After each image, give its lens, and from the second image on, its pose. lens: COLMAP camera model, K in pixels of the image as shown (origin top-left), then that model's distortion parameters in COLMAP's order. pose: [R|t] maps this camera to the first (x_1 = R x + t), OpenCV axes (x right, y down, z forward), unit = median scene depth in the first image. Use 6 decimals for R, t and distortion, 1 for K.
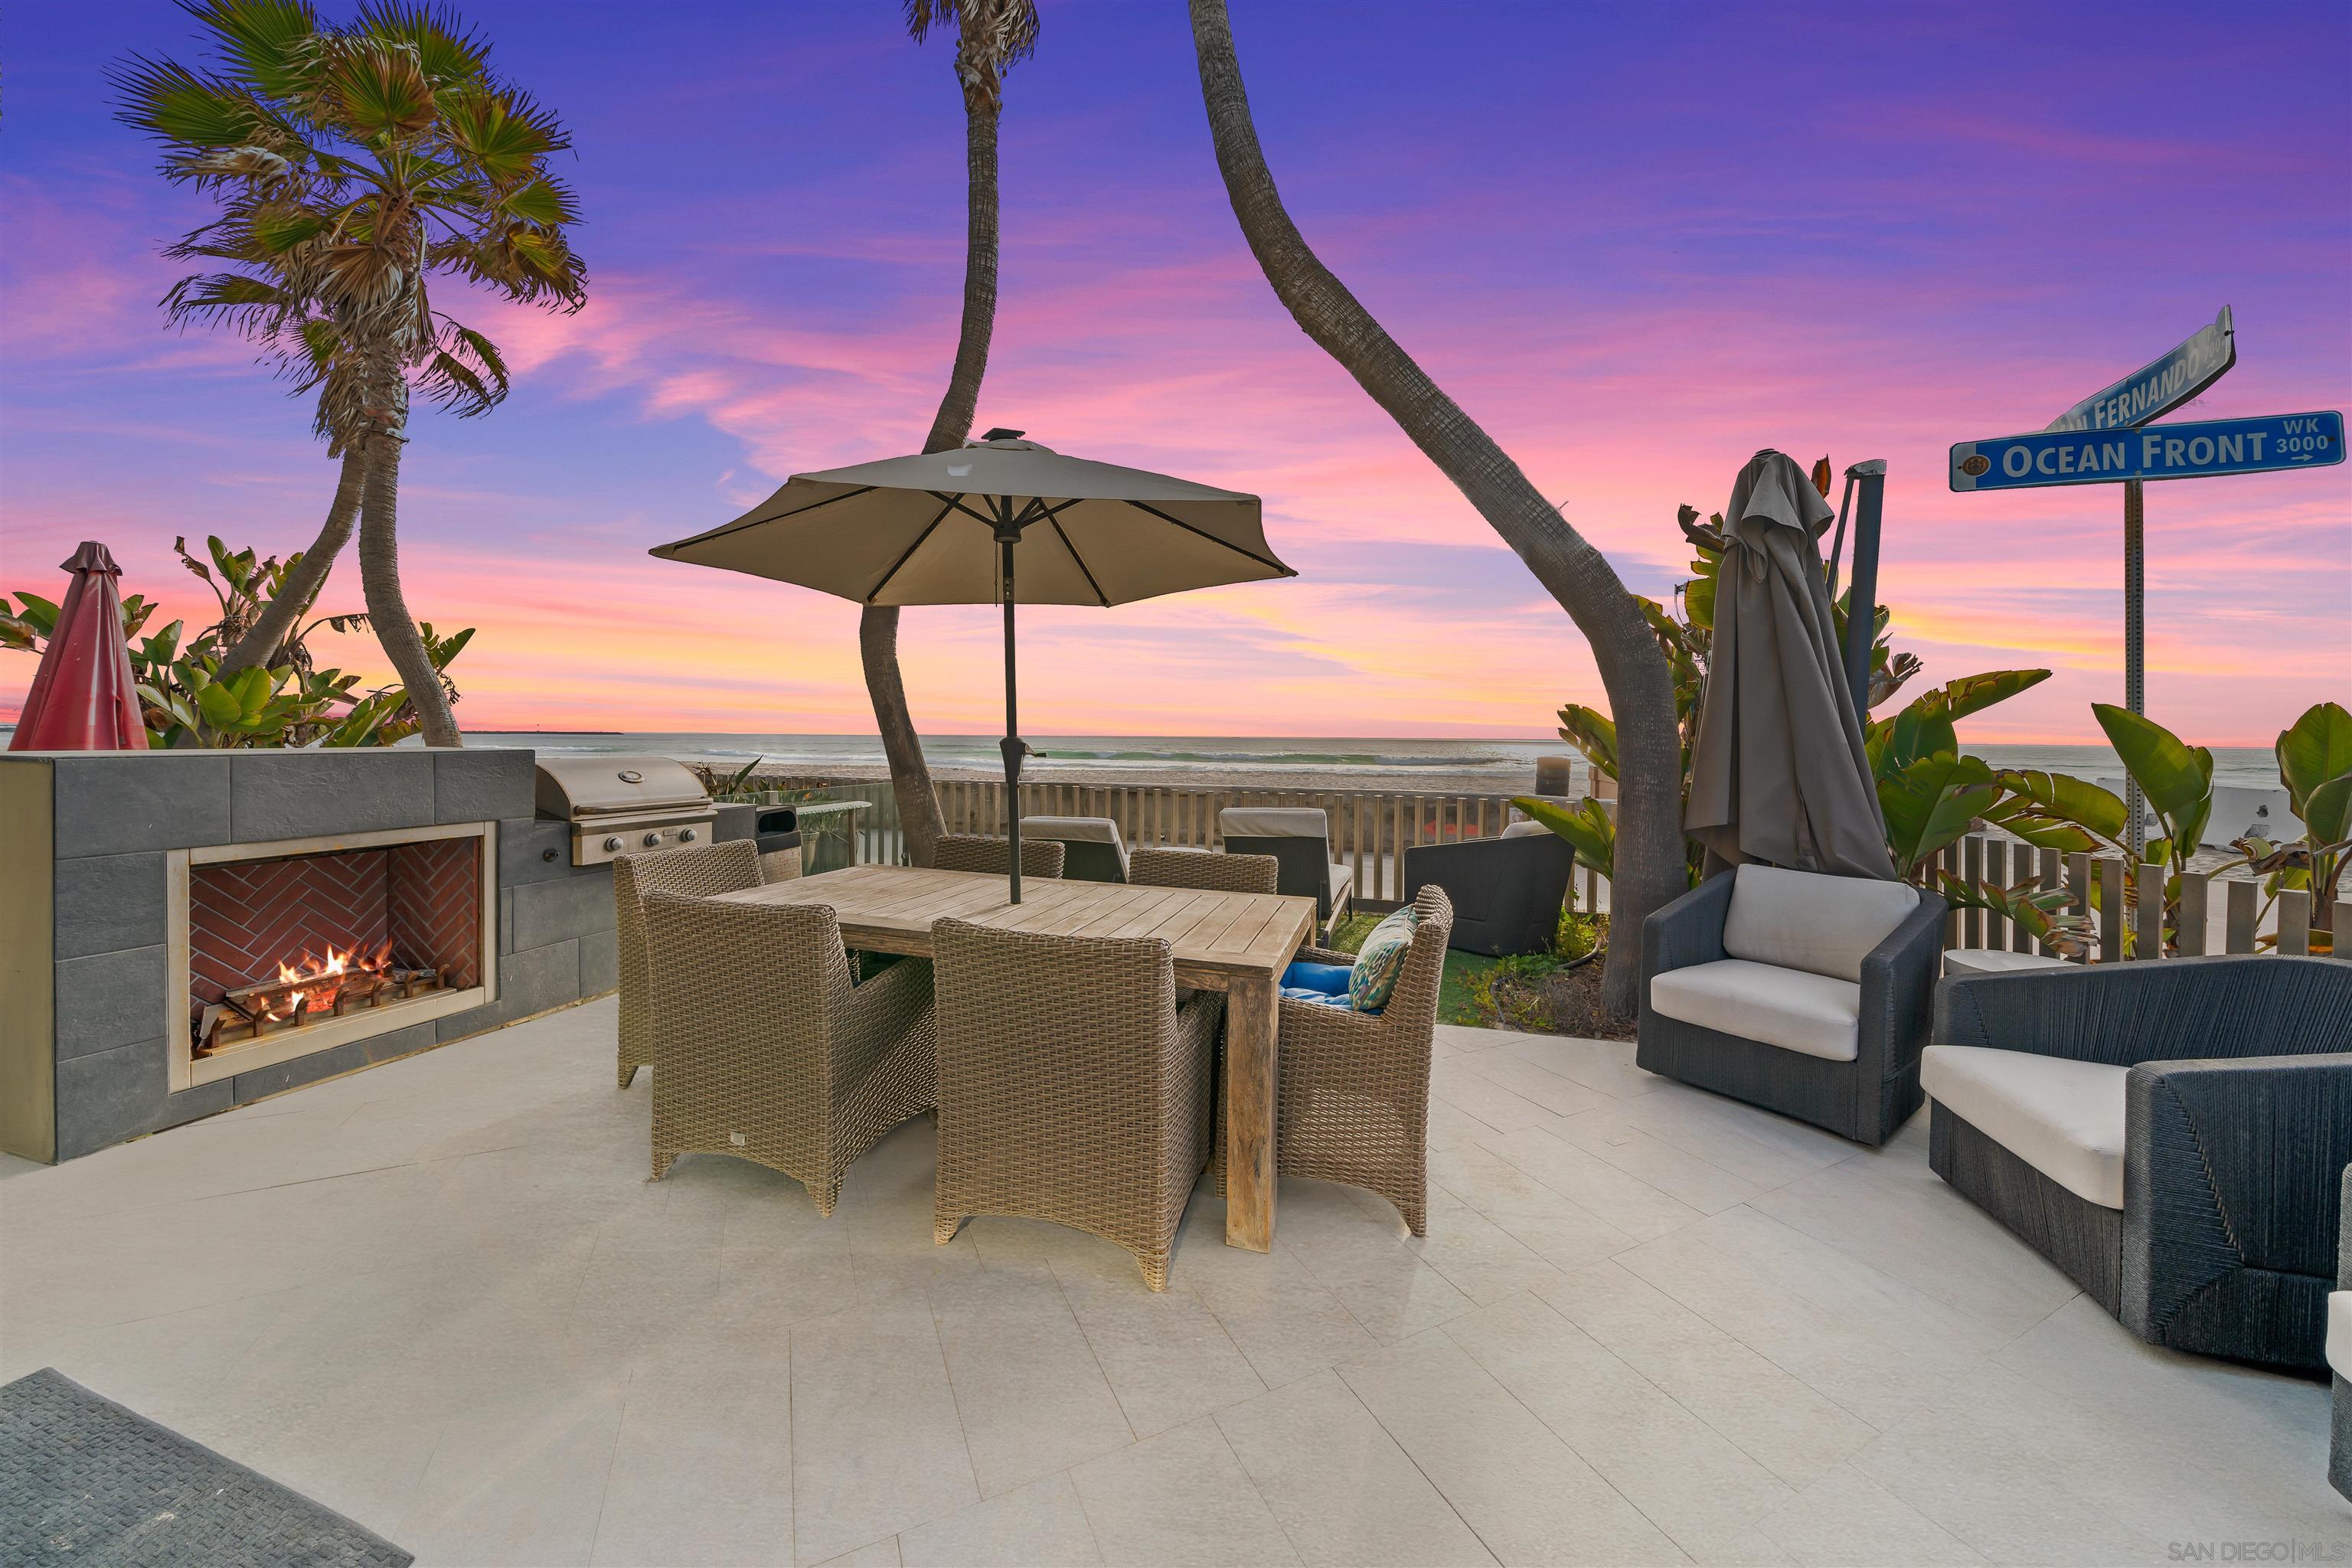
lens RADIAL K [[817.4, 0, 1171.1], [0, 817.4, 735.6], [0, 0, 1]] dist [-0.002869, 0.000084]
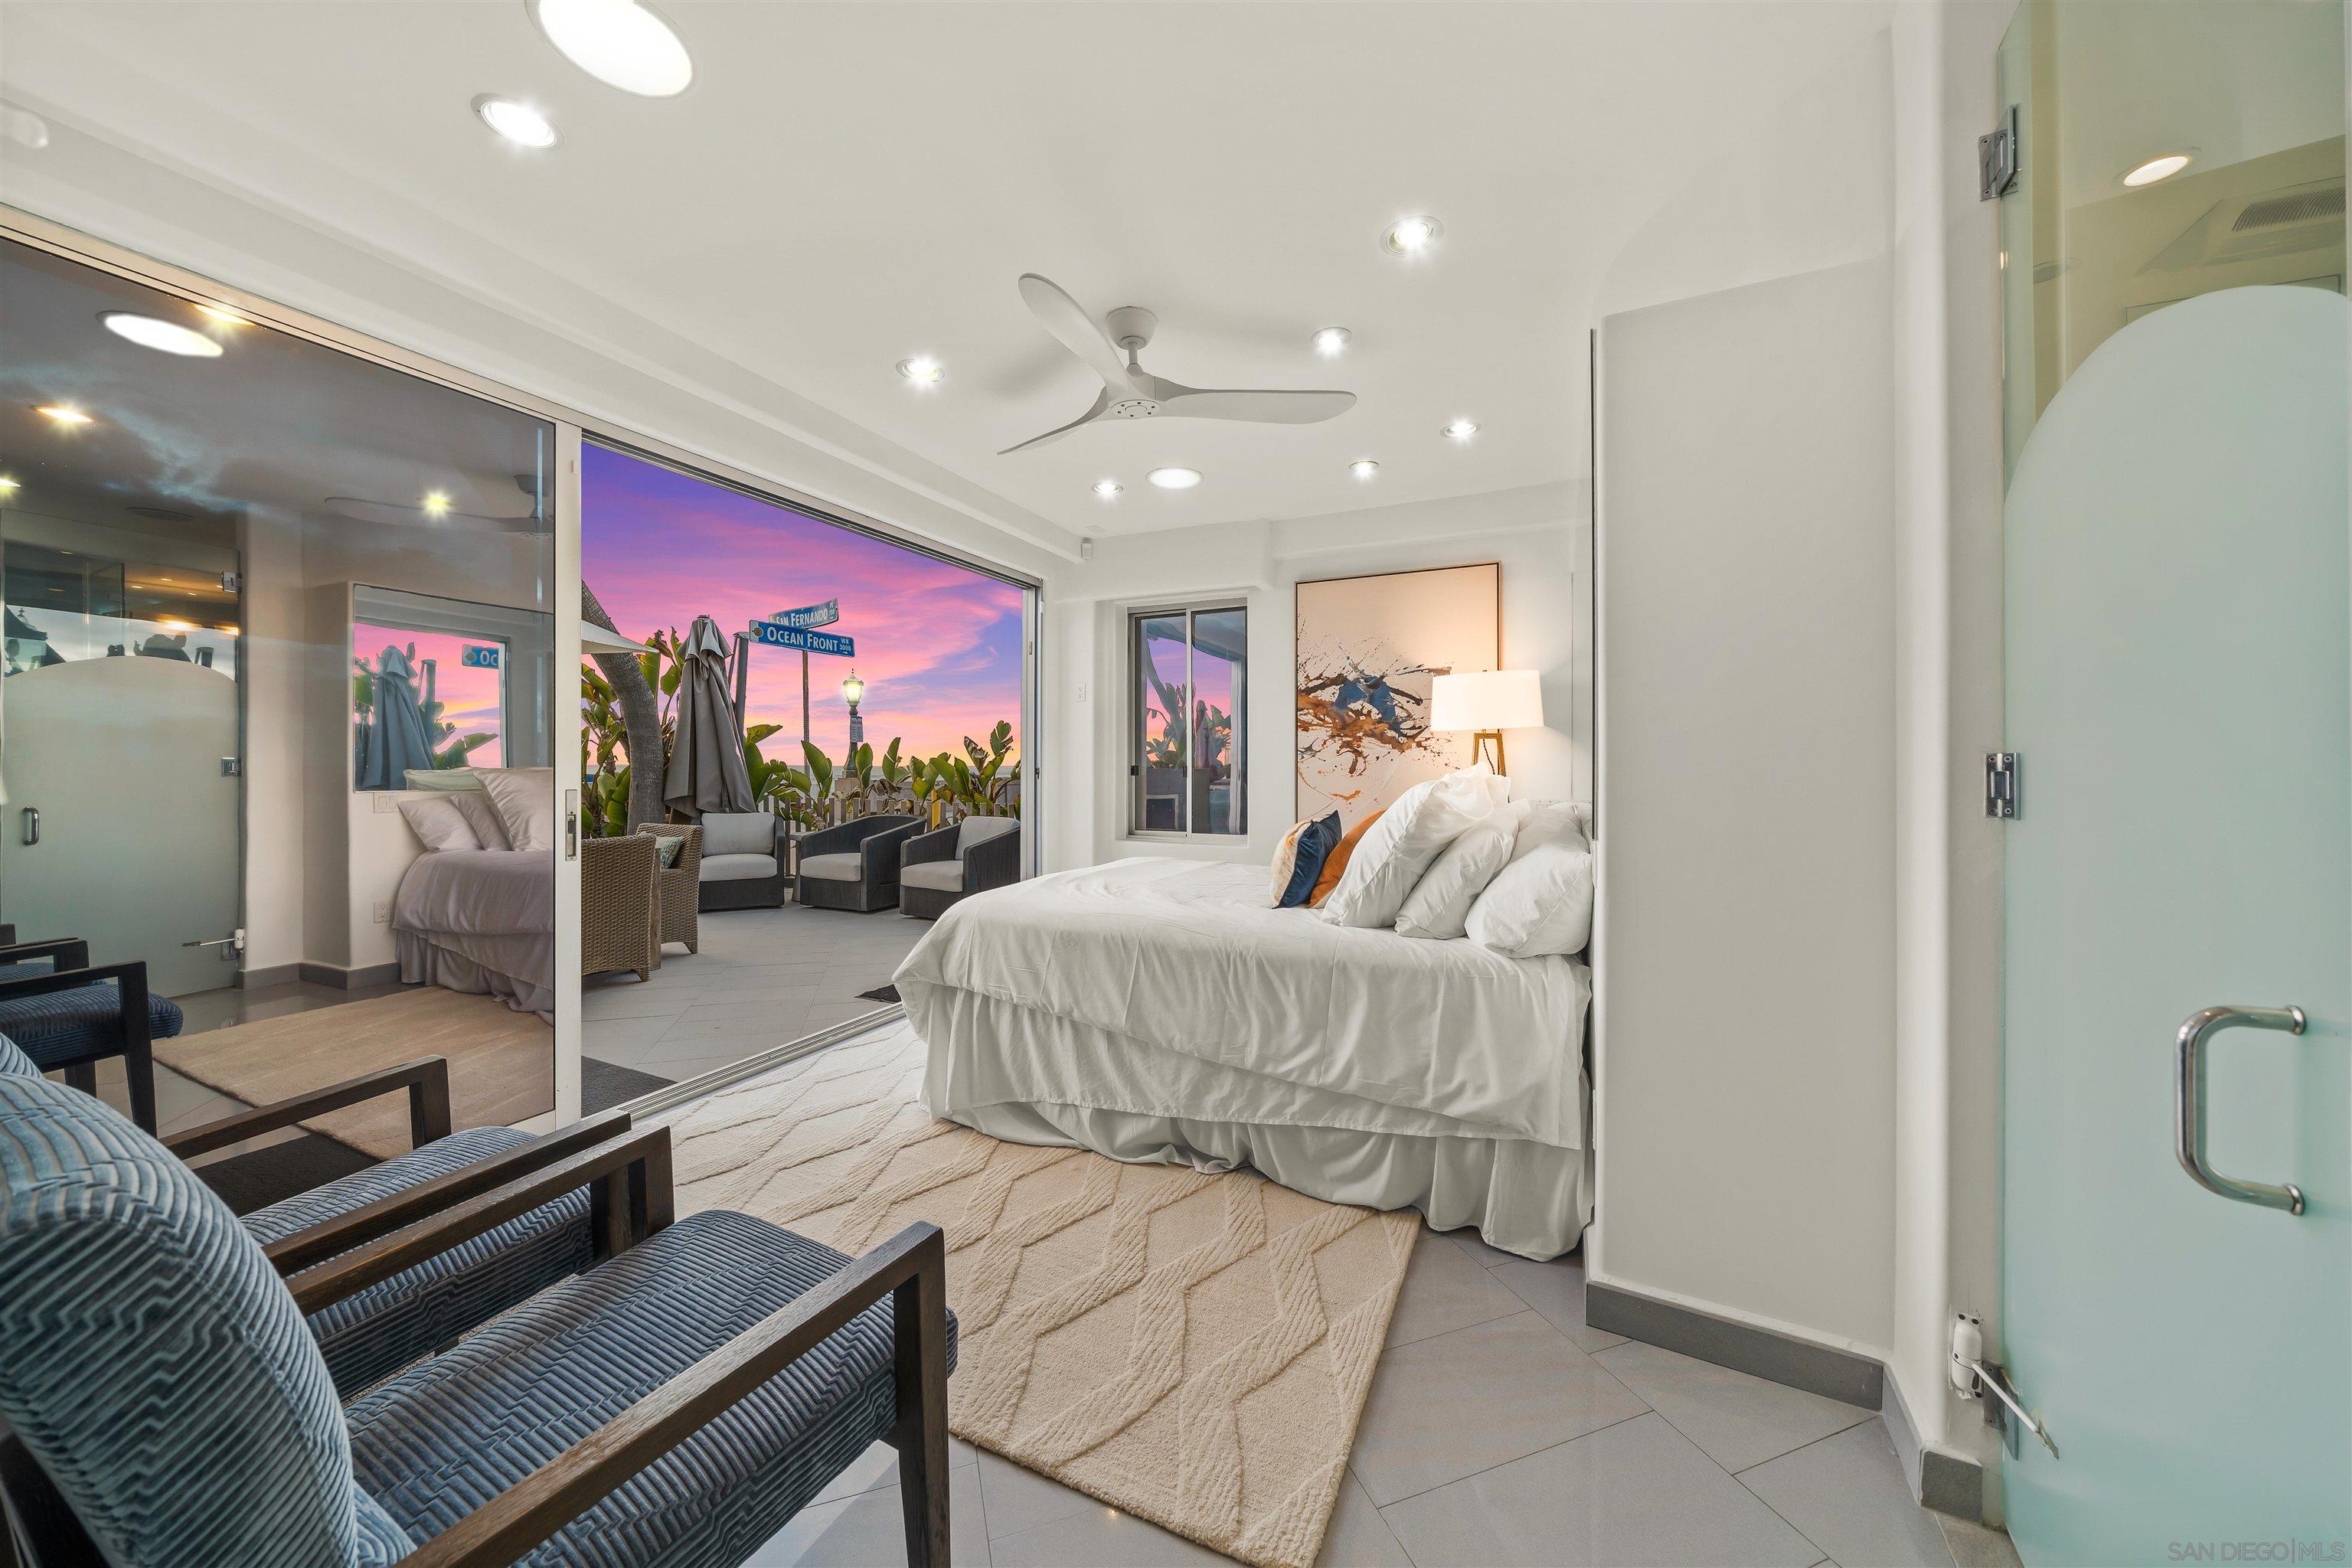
lens RADIAL K [[806.7, 0, 1168.2], [0, 806.7, 769.5], [0, 0, 1]] dist [-0.001390, -0.000178]
pose [[0.141571, -0.015200, 0.989811, -1.091556], [-0.001223, 0.999879, 0.015530, 0.008751], [-0.989927, -0.003409, 0.141535, -0.440659]]
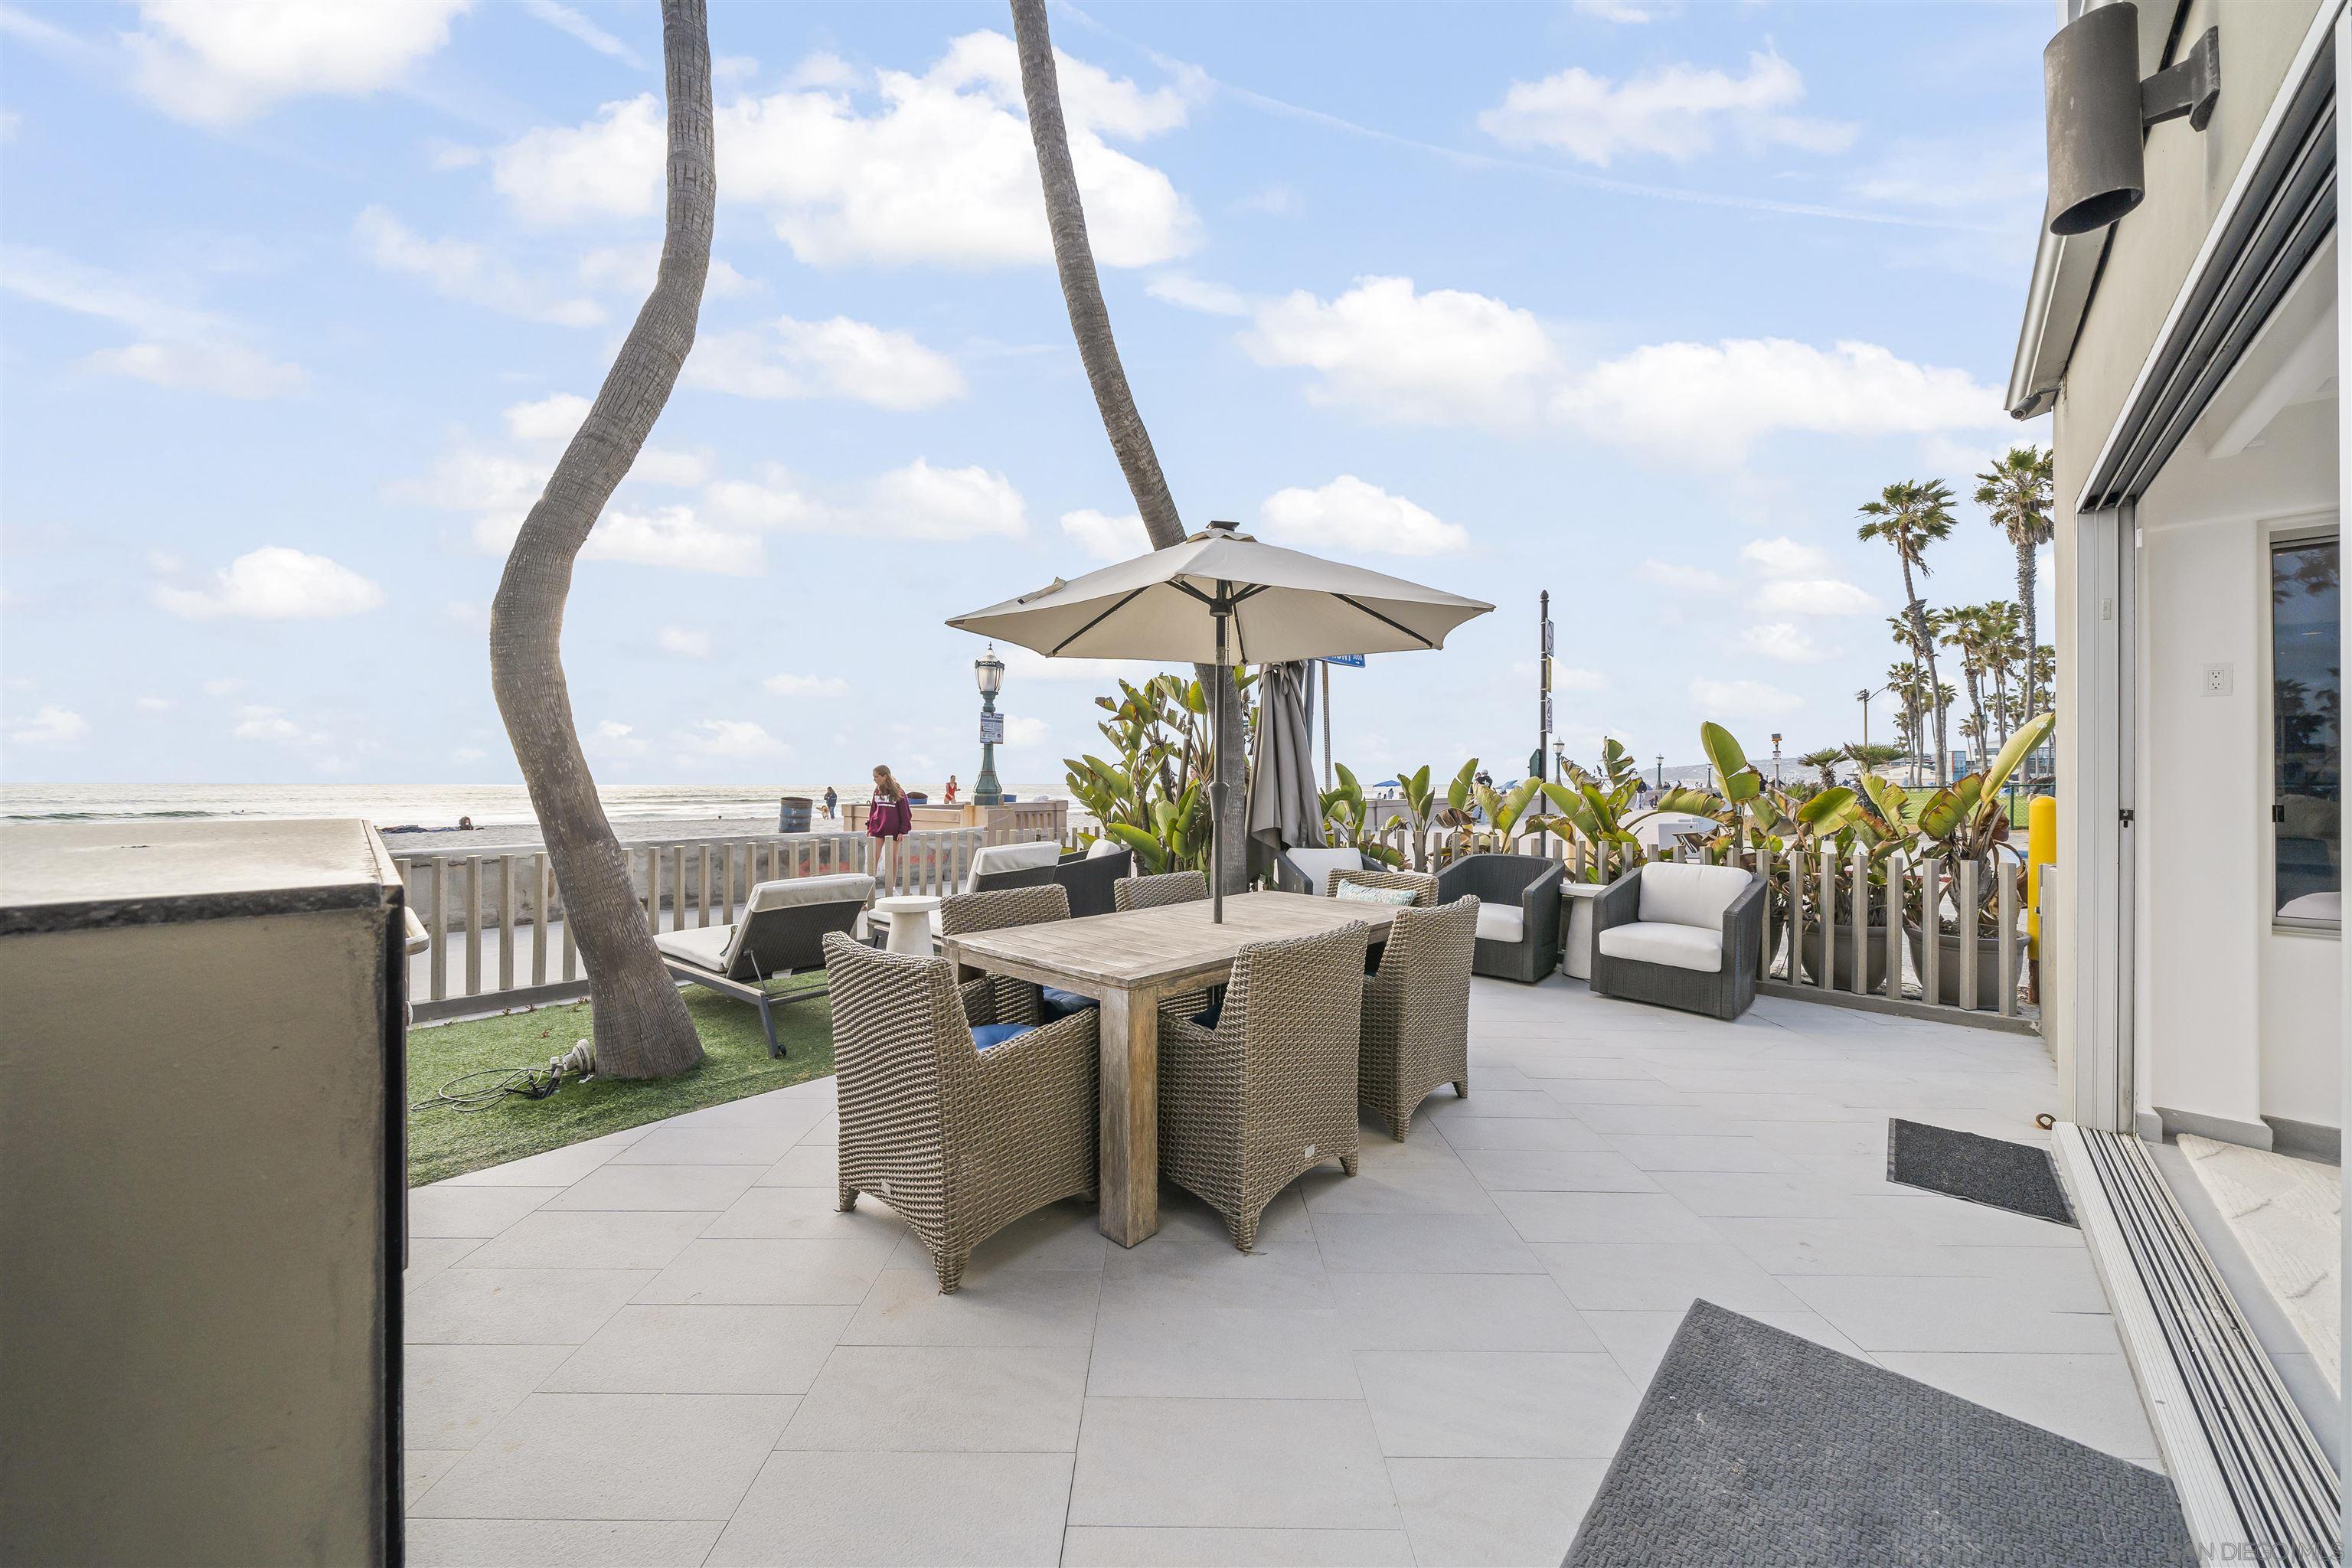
lens RADIAL K [[795.8, 0, 1176.0], [0, 795.8, 784.0], [0, 0, 1]] dist [-0.002618, -0.000213]
pose [[0.440286, -0.014373, 0.897742, -0.923792], [0.005333, 0.999896, 0.013393, -0.012182], [-0.897842, -0.001109, 0.440317, 0.410767]]
